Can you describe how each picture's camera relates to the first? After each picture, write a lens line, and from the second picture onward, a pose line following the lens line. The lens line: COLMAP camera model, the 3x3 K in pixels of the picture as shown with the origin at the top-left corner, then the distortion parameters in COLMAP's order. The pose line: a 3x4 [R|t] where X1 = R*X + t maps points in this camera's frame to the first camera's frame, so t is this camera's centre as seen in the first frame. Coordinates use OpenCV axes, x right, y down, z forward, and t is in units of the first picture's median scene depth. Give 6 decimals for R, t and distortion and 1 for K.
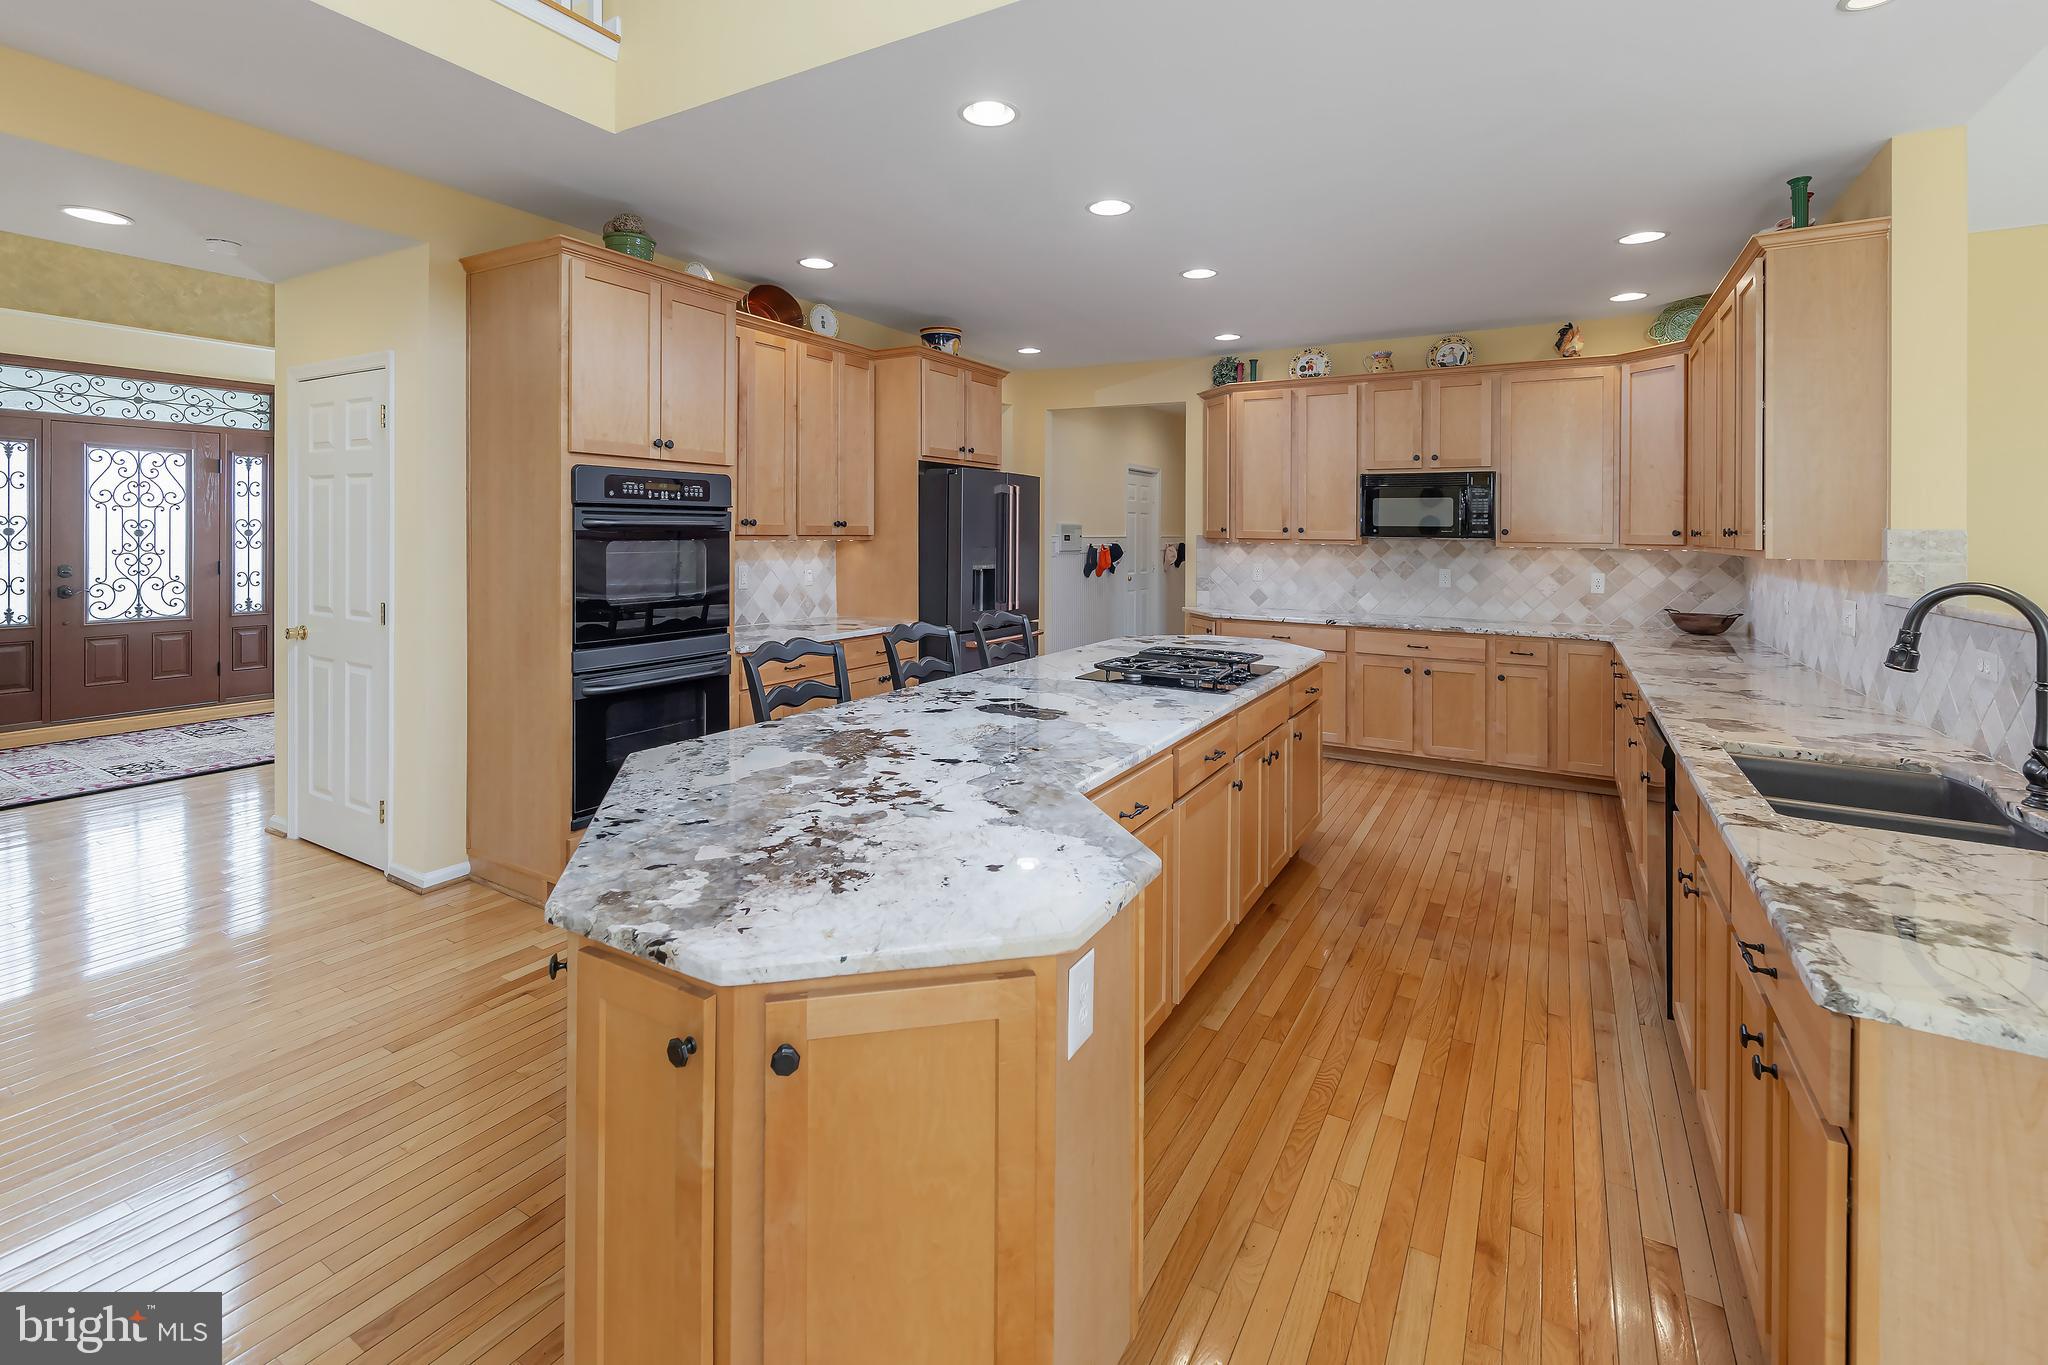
lens RADIAL K [[924.2, 0, 988.5], [0, 924.2, 548.4], [0, 0, 1]] dist [0.000338, -0.000122]
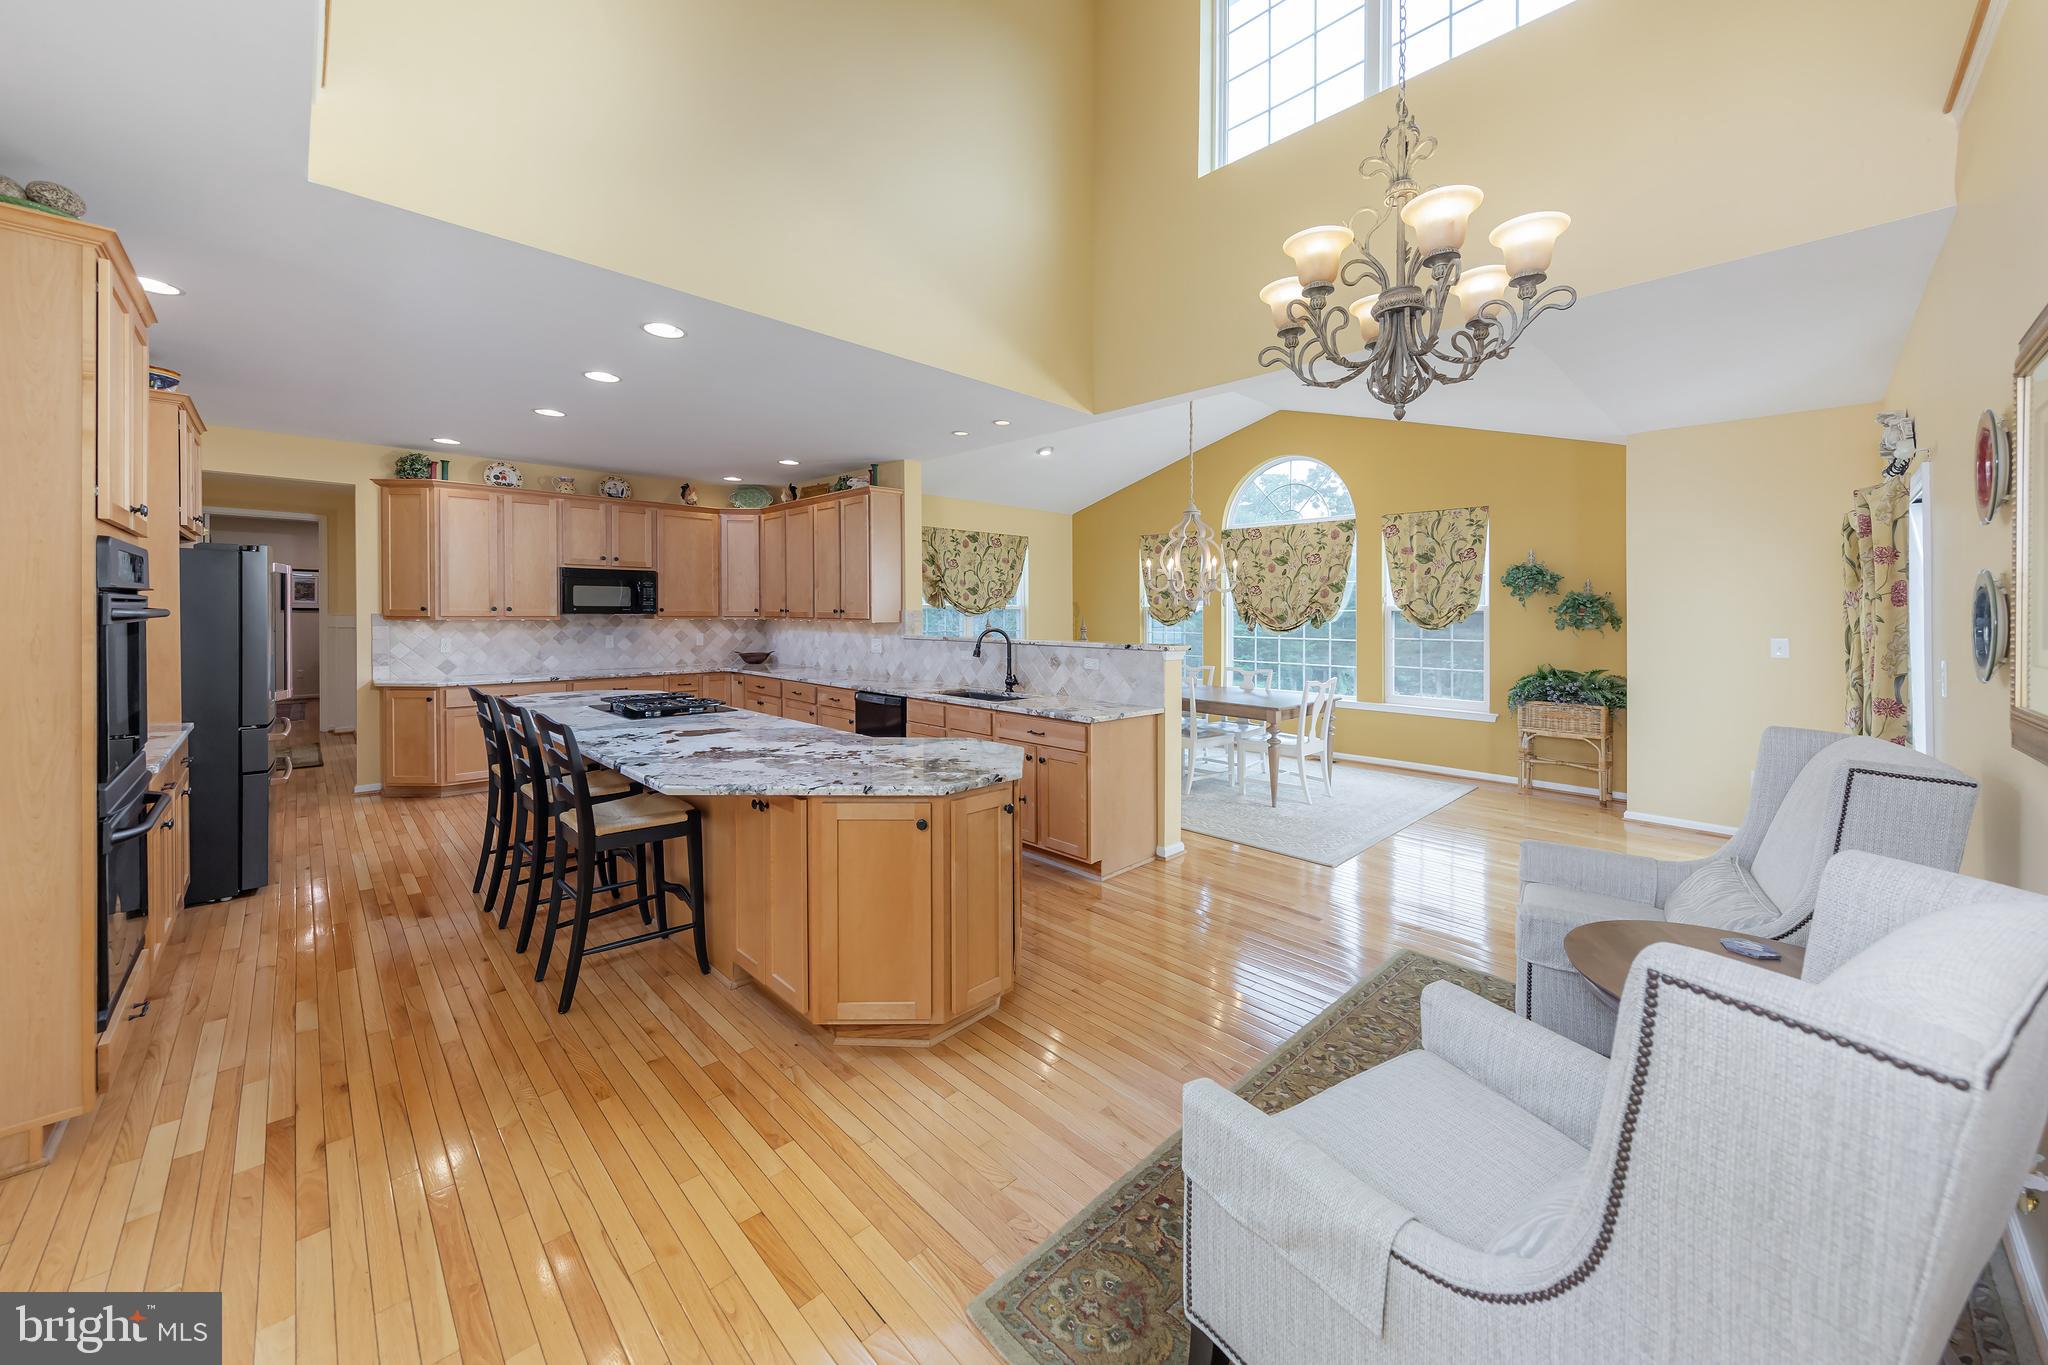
lens RADIAL K [[744.7, 0, 1040.3], [0, 744.7, 618.5], [0, 0, 1]] dist [0.005682, -0.000141]
pose [[0.231961, -0.019009, 0.972539, -0.499189], [0.016271, 0.999745, 0.015660, -0.011459], [-0.972589, 0.012192, 0.232211, 0.073923]]
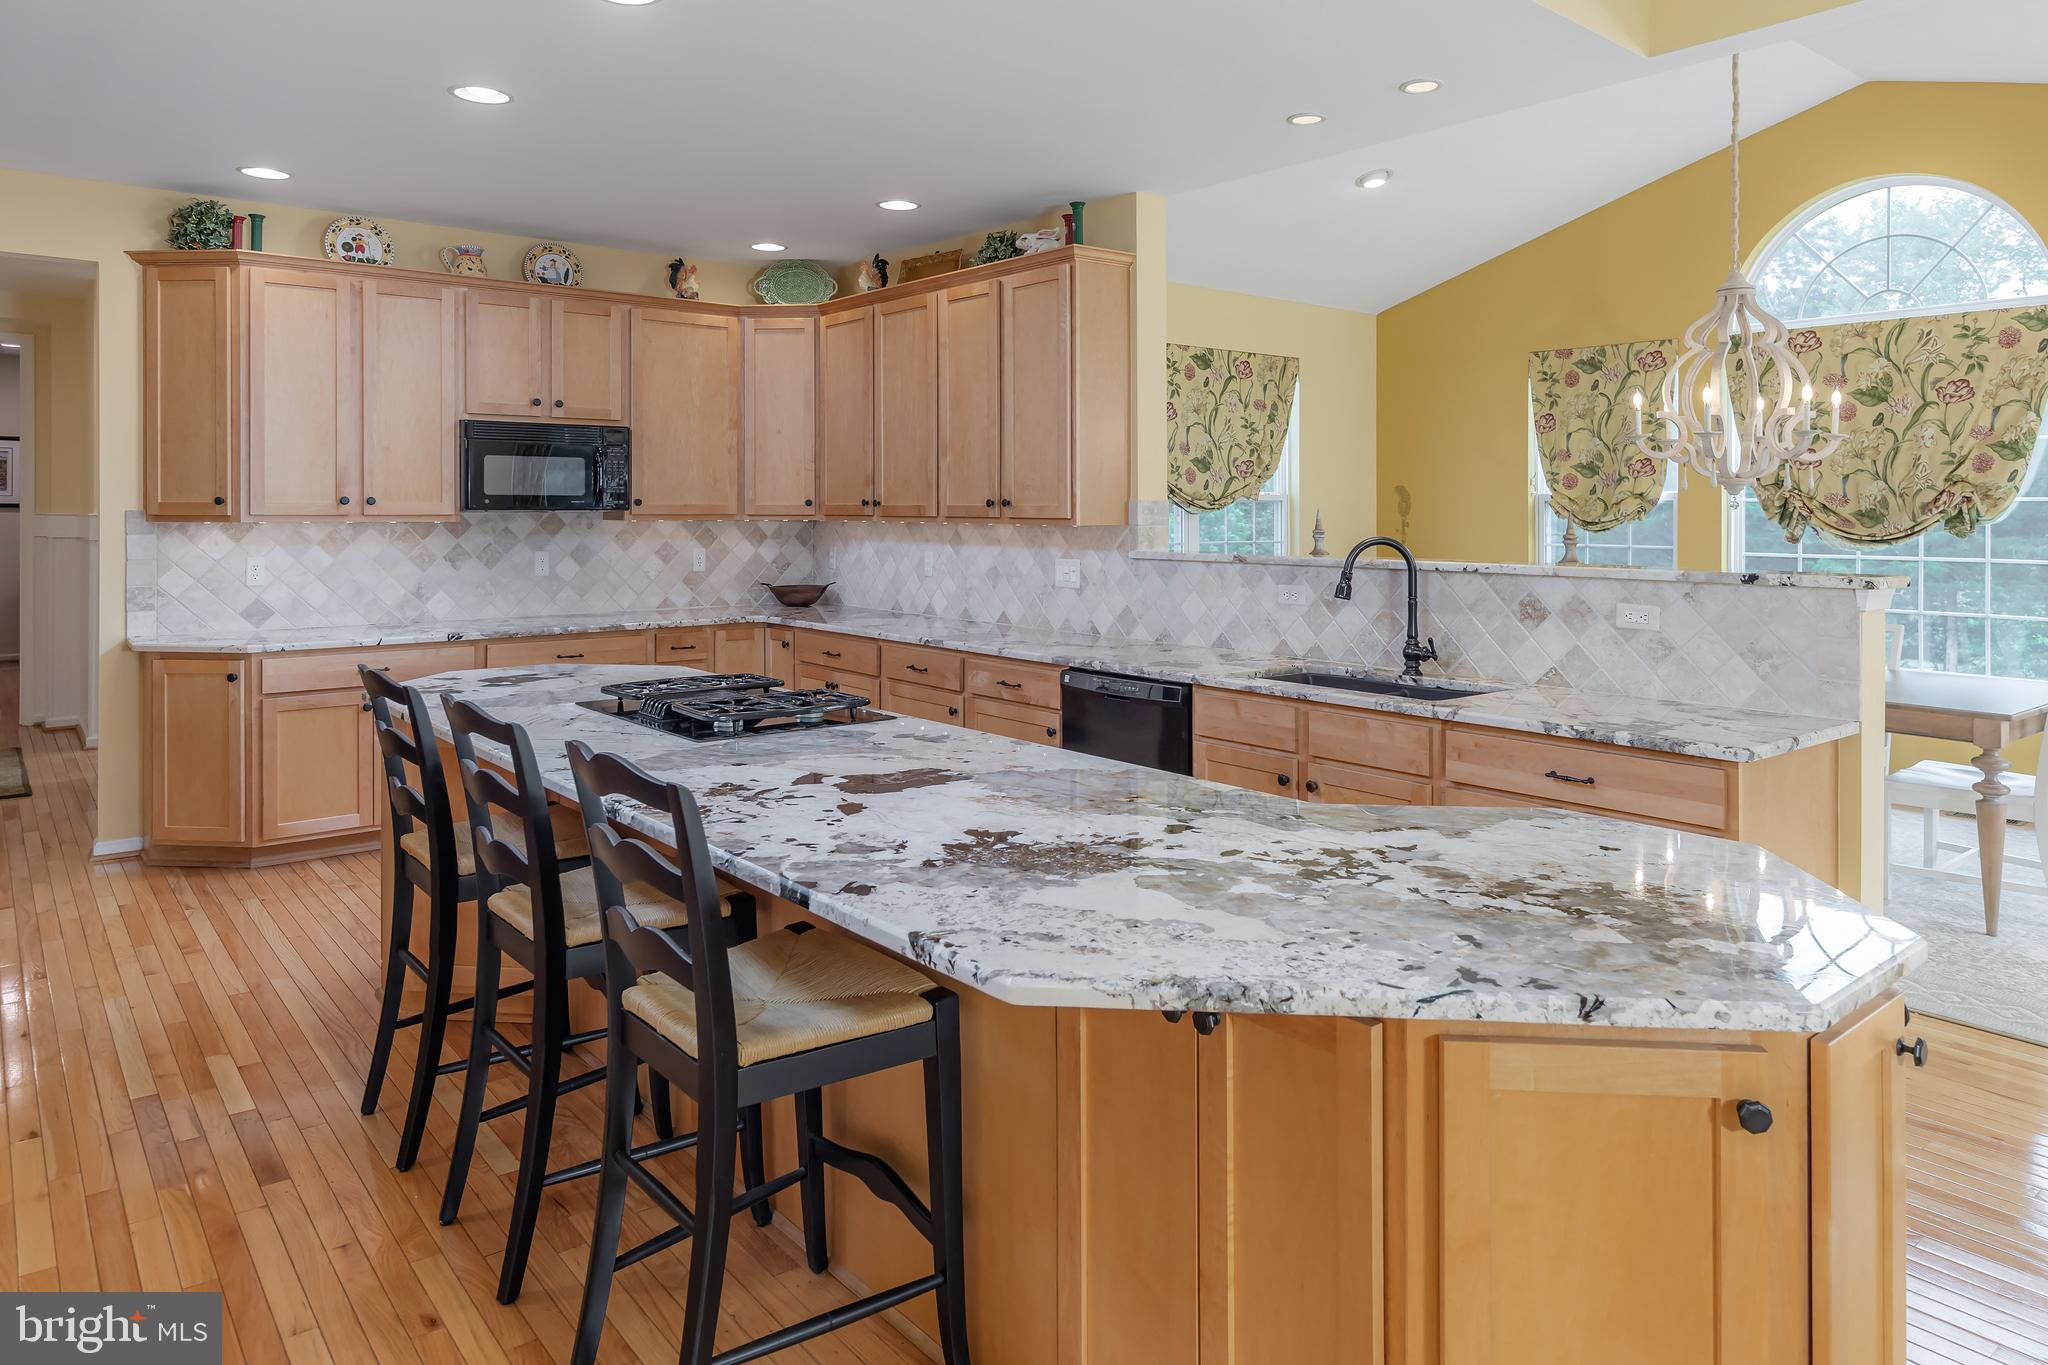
lens RADIAL K [[1300.3, 0, 1039.0], [0, 1300.3, 508.6], [0, 0, 1]] dist [0.007119, 0.002104]
pose [[0.322551, -0.010728, 0.946491, -0.387652], [0.020056, 0.999789, 0.004498, -0.009577], [-0.946340, 0.017532, 0.322698, 0.282527]]
